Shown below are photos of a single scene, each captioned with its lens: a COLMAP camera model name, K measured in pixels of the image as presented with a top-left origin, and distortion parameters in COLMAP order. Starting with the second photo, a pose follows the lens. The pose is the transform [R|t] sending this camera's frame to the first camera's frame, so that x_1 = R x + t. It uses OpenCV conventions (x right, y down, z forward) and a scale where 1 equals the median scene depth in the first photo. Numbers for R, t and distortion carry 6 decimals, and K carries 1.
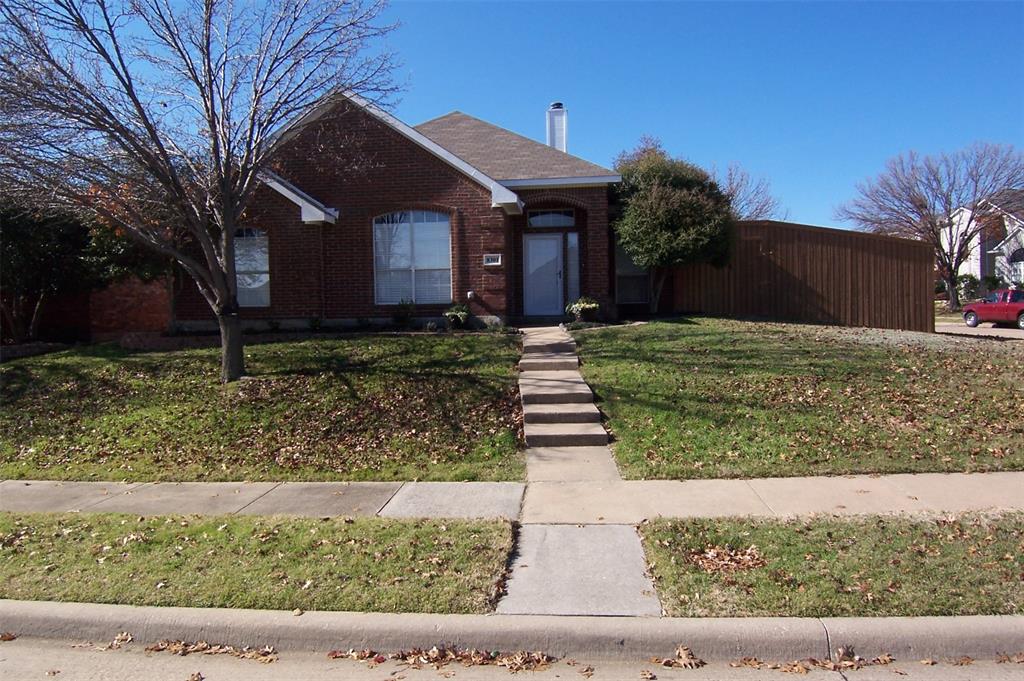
lens RADIAL K [[689.1, 0, 510.9], [0, 689.1, 342.3], [0, 0, 1]] dist [-0.030745, -0.002941]
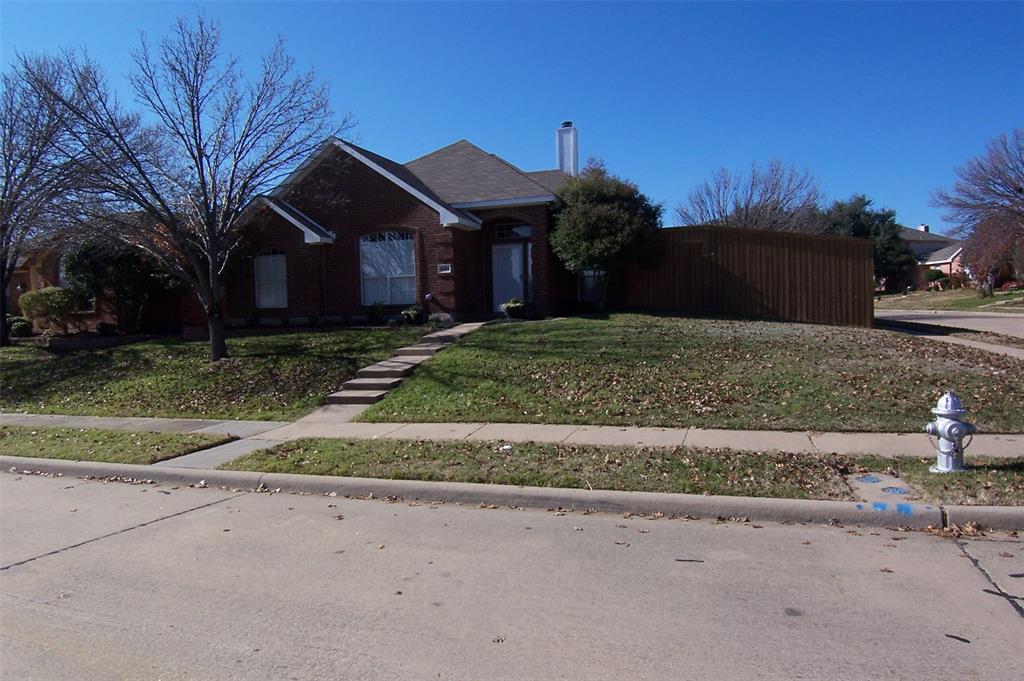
lens RADIAL K [[689.1, 0, 513.6], [0, 689.1, 340.2], [0, 0, 1]] dist [-0.030745, -0.002941]
pose [[0.971899, 0.003079, -0.235378, 0.383025], [-0.000642, 0.999945, 0.010429, -0.002922], [0.235397, -0.009985, 0.971848, -0.184664]]
